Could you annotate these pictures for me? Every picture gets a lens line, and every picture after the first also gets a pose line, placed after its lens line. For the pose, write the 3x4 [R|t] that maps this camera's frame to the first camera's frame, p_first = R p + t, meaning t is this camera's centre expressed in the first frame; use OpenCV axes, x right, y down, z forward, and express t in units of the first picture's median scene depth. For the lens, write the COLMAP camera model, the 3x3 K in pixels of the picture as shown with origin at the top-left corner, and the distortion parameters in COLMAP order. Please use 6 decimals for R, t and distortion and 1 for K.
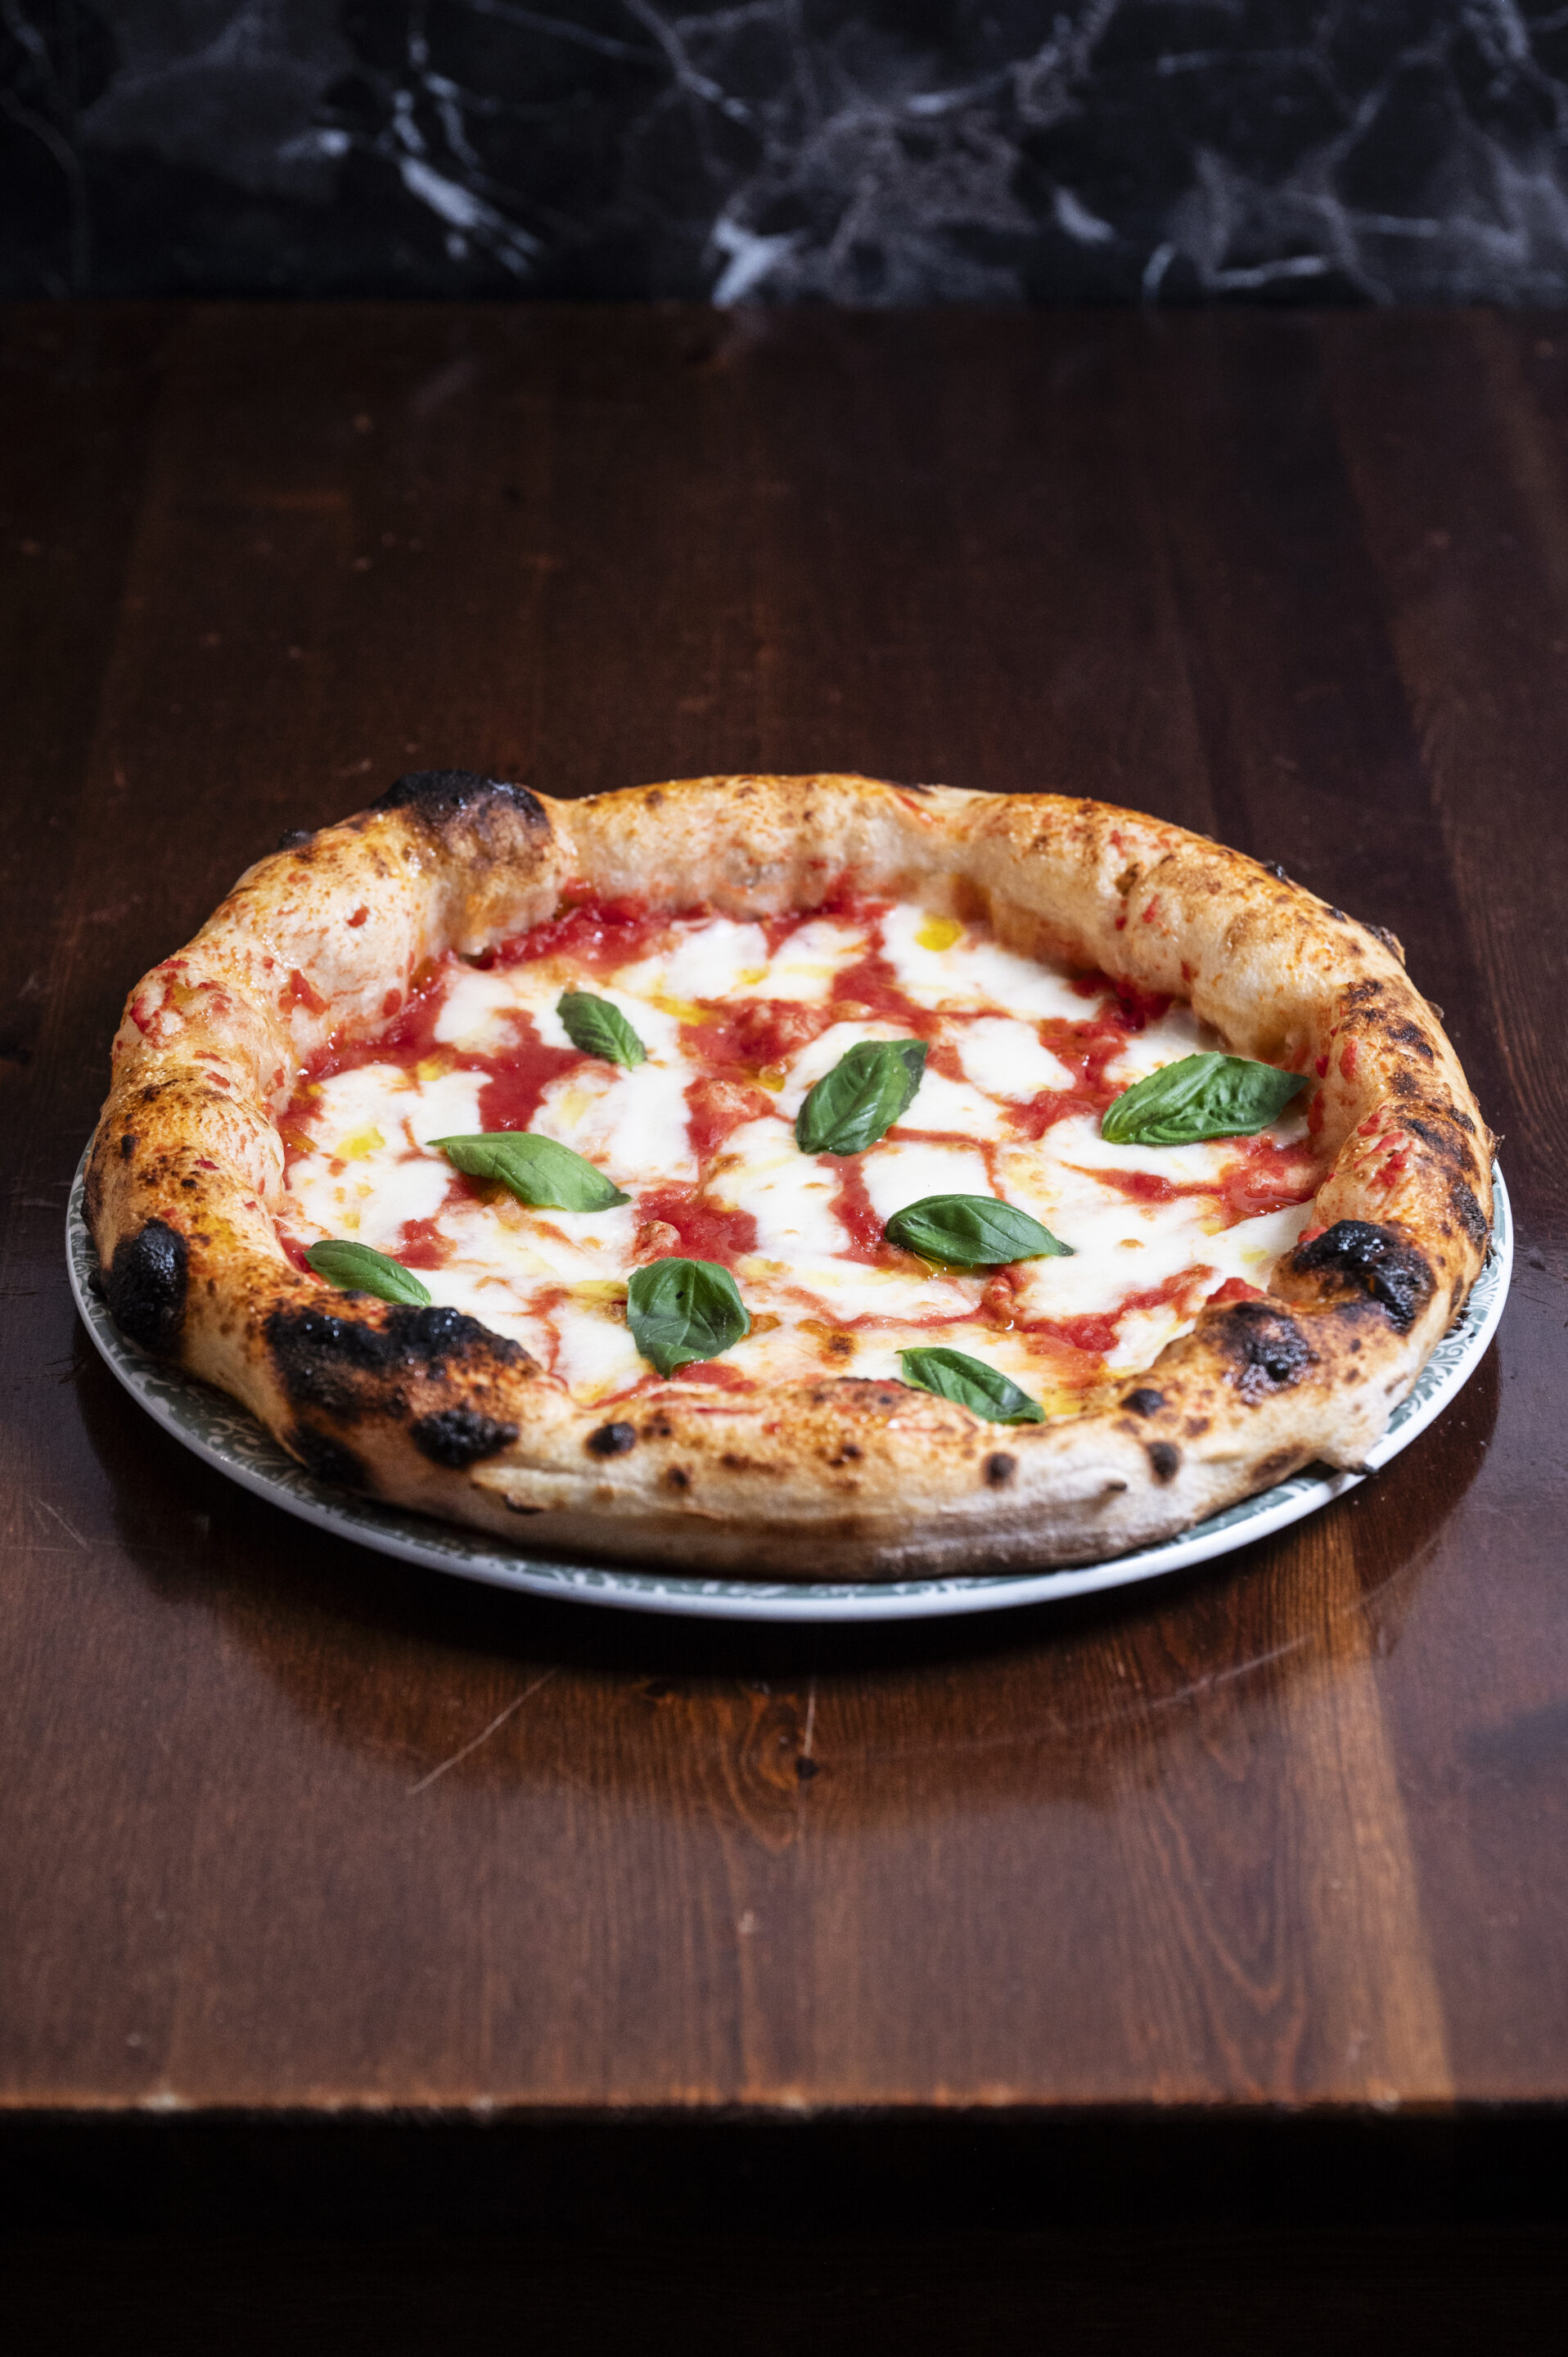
lens RADIAL K [[5259.8, 0, 784.0], [0, 5259.8, 1178.5], [0, 0, 1]] dist [-0.050445, 0.209062]
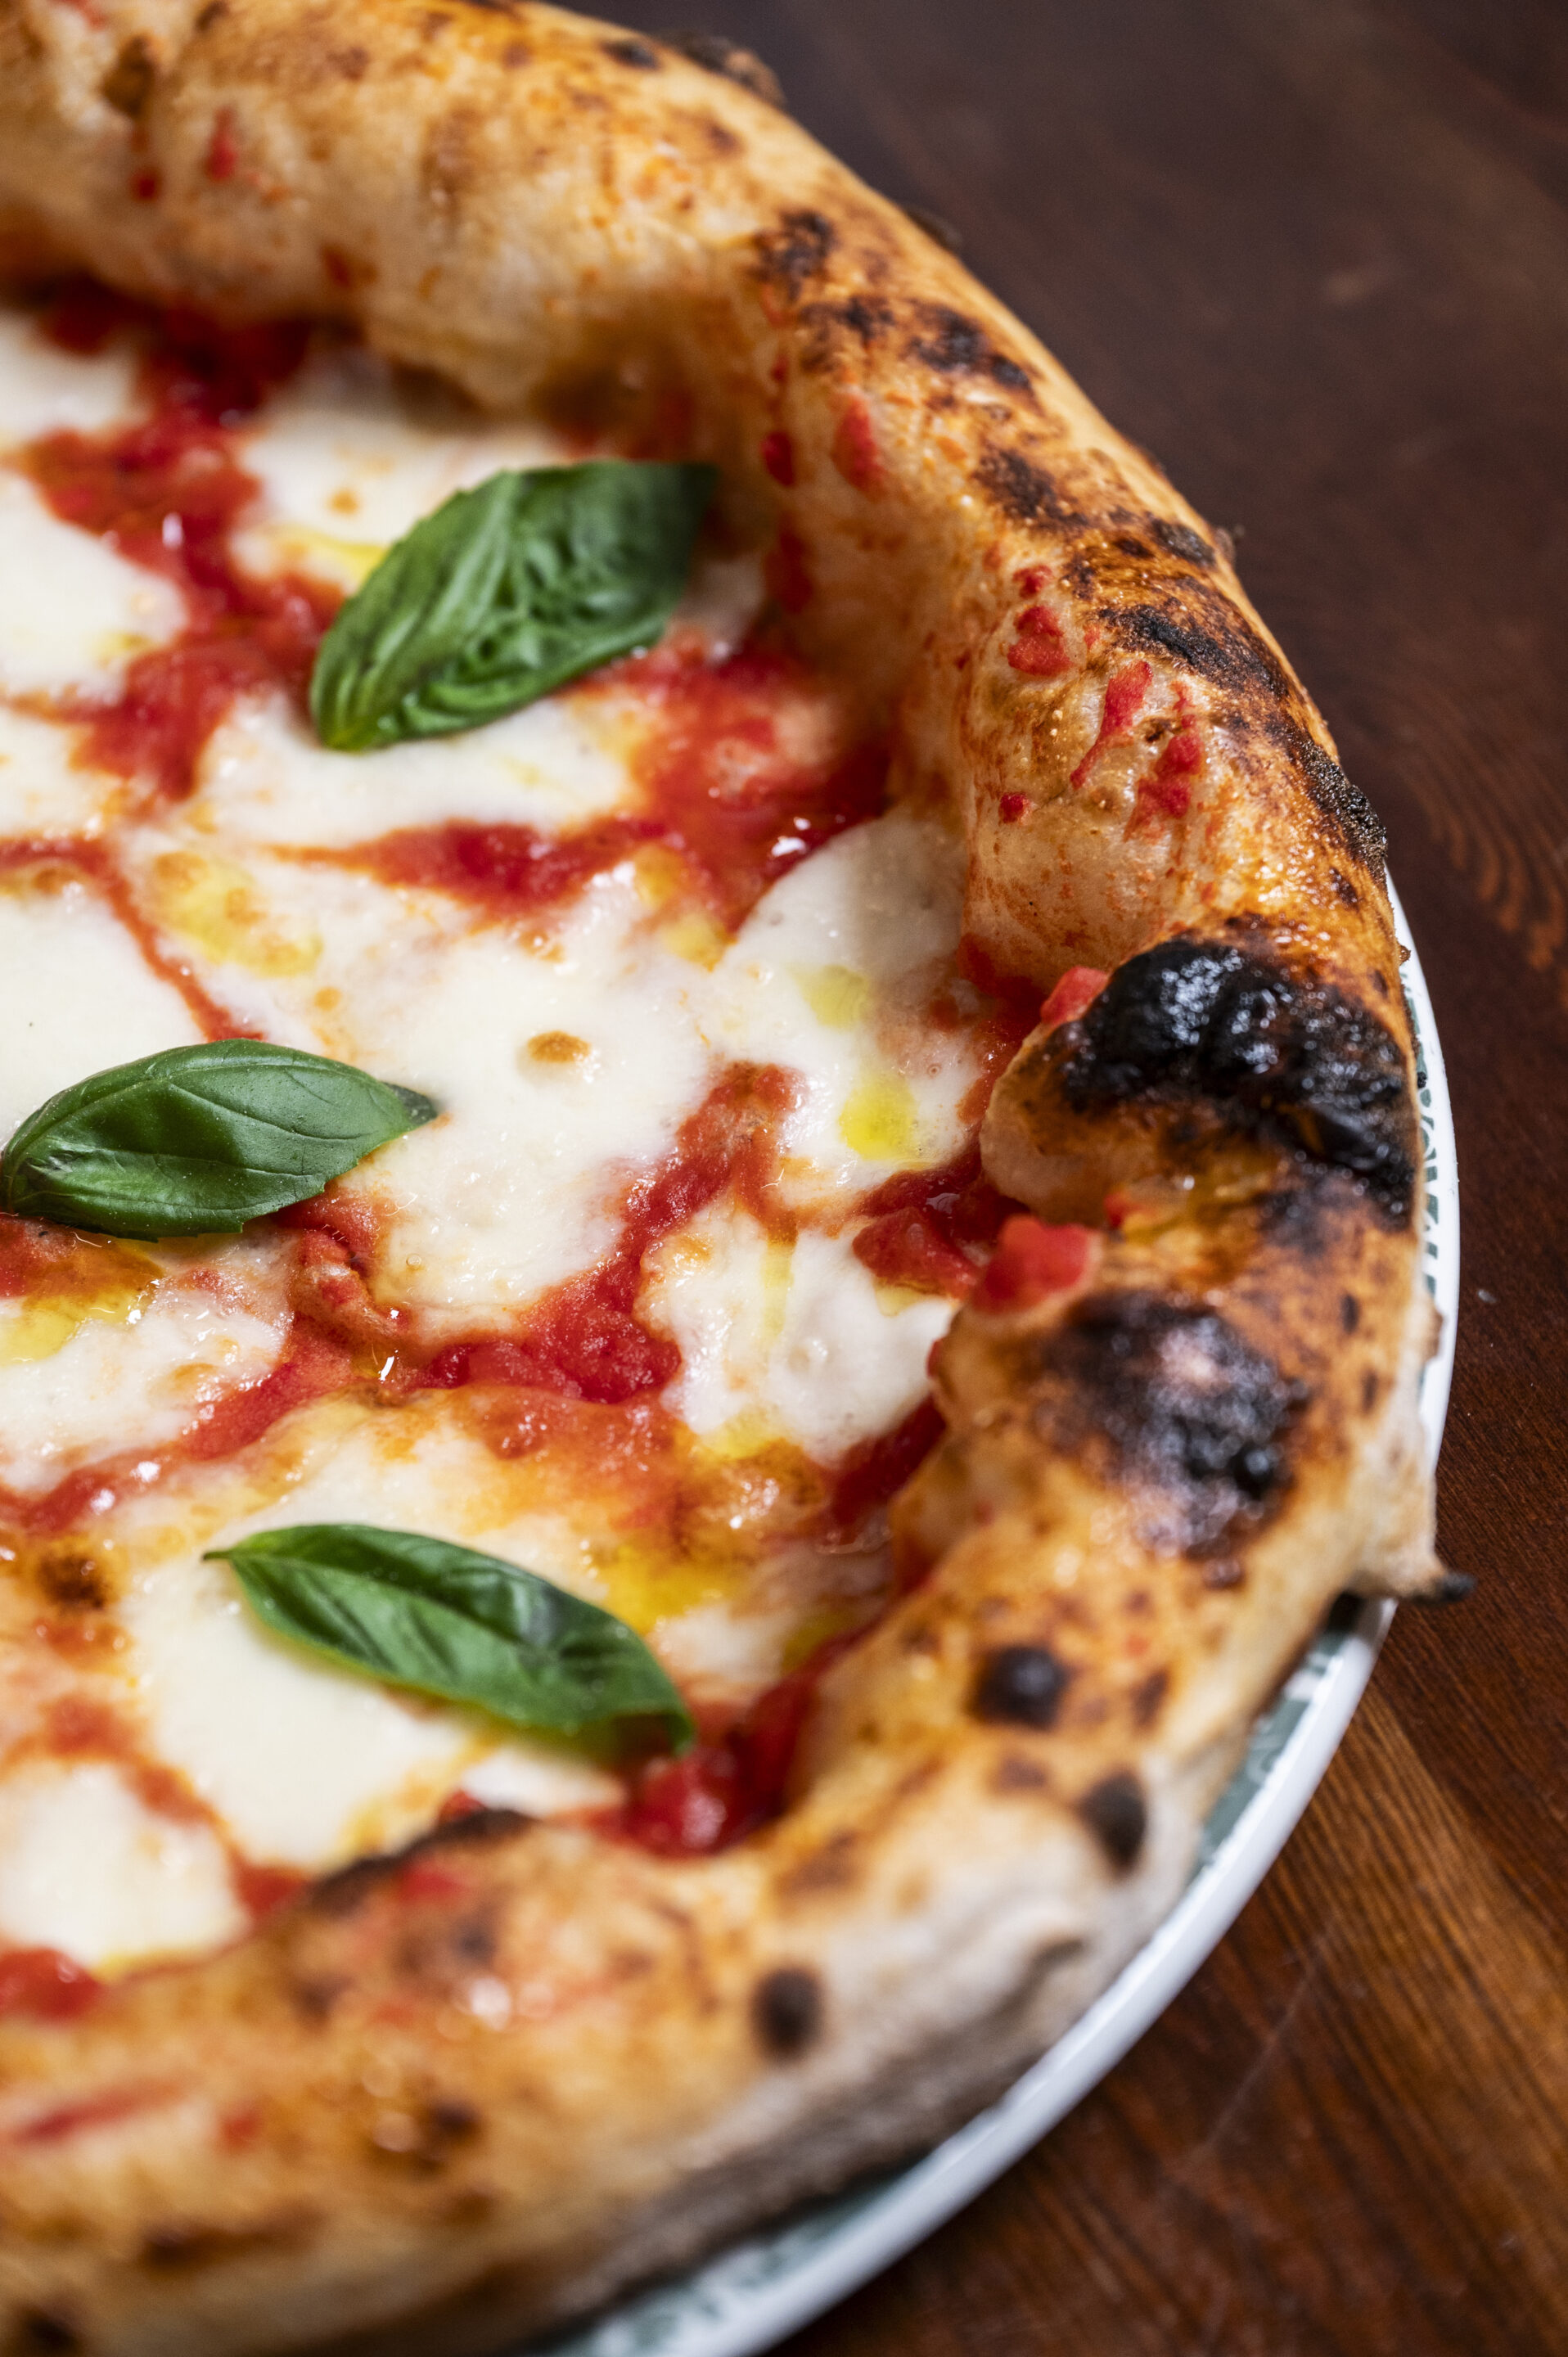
lens RADIAL K [[6689.3, 0, 702.6], [0, 6689.3, 1178.7], [0, 0, 1]] dist [0.006959, -0.562255]
pose [[0.909080, -0.316429, 0.271008, -0.072114], [0.223818, 0.919581, 0.322920, -0.147140], [-0.351395, -0.232904, 0.906795, 0.488627]]
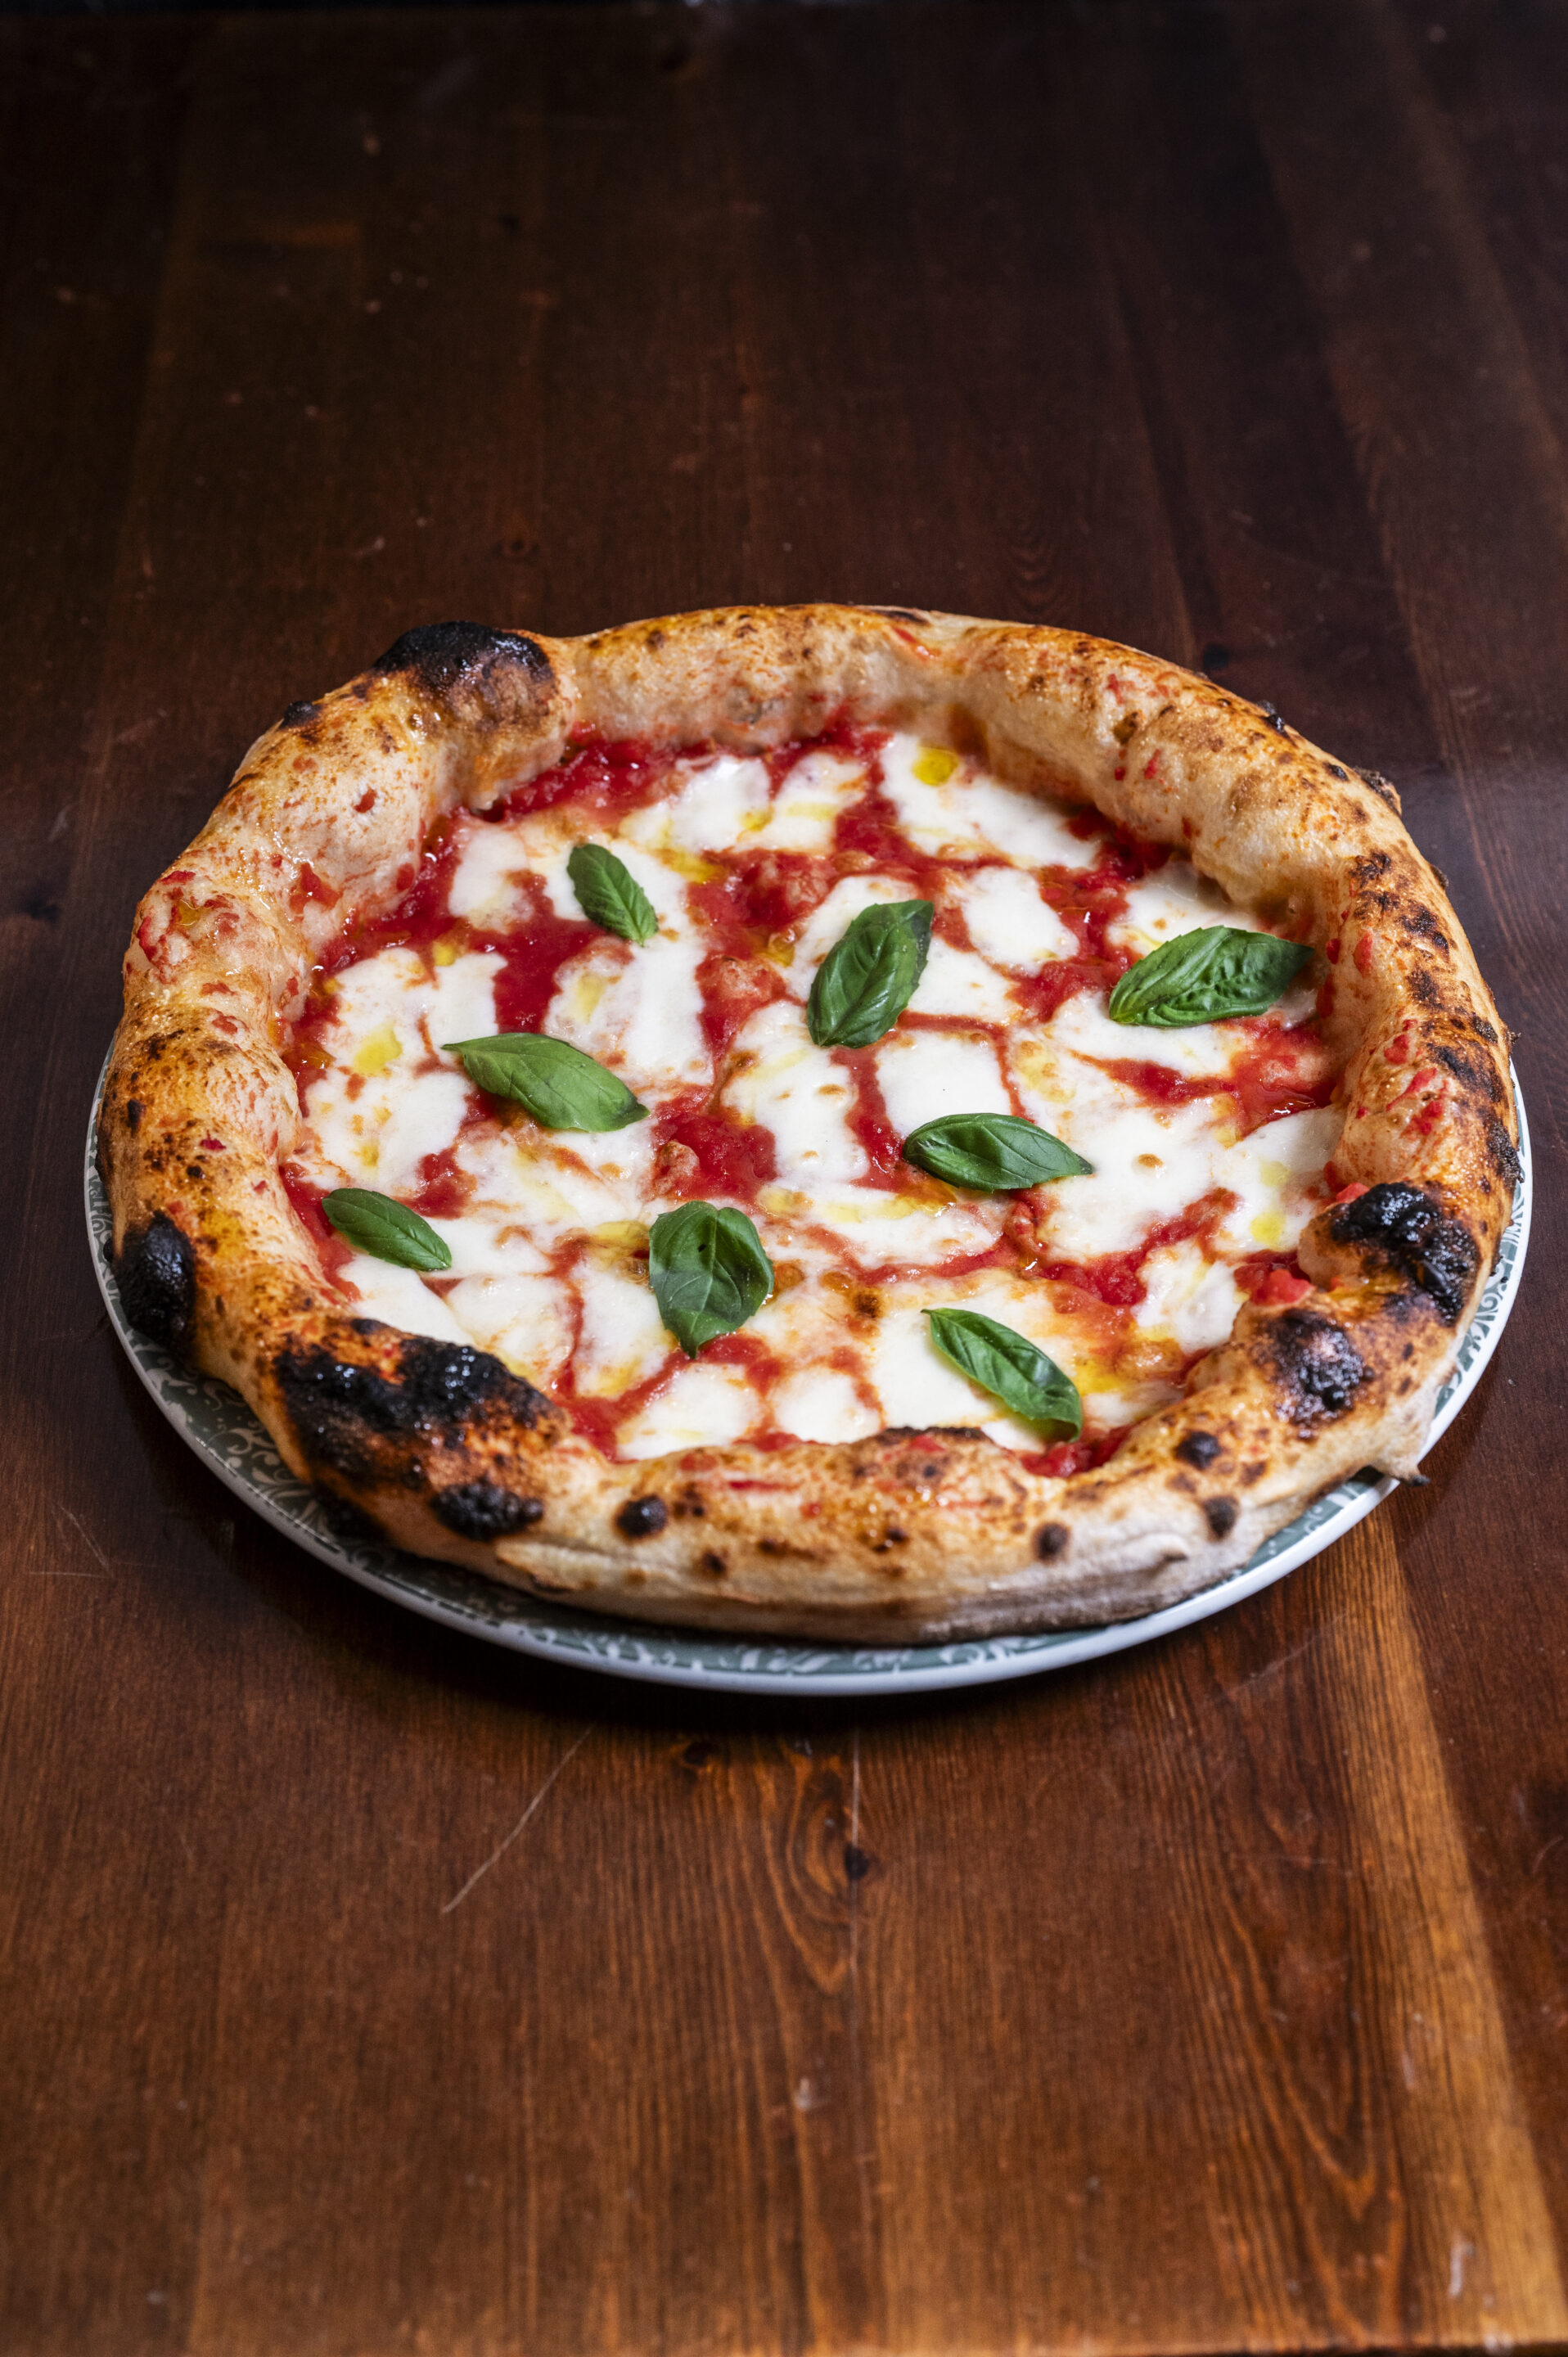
lens RADIAL K [[3174.7, 0, 754.6], [0, 3174.7, 1209.1], [0, 0, 1]] dist [-0.009240, 0.016998]
pose [[0.999674, -0.024949, 0.005335, -0.012357], [0.022706, 0.965364, 0.259918, -0.134113], [-0.011635, -0.259712, 0.965616, 0.405667]]
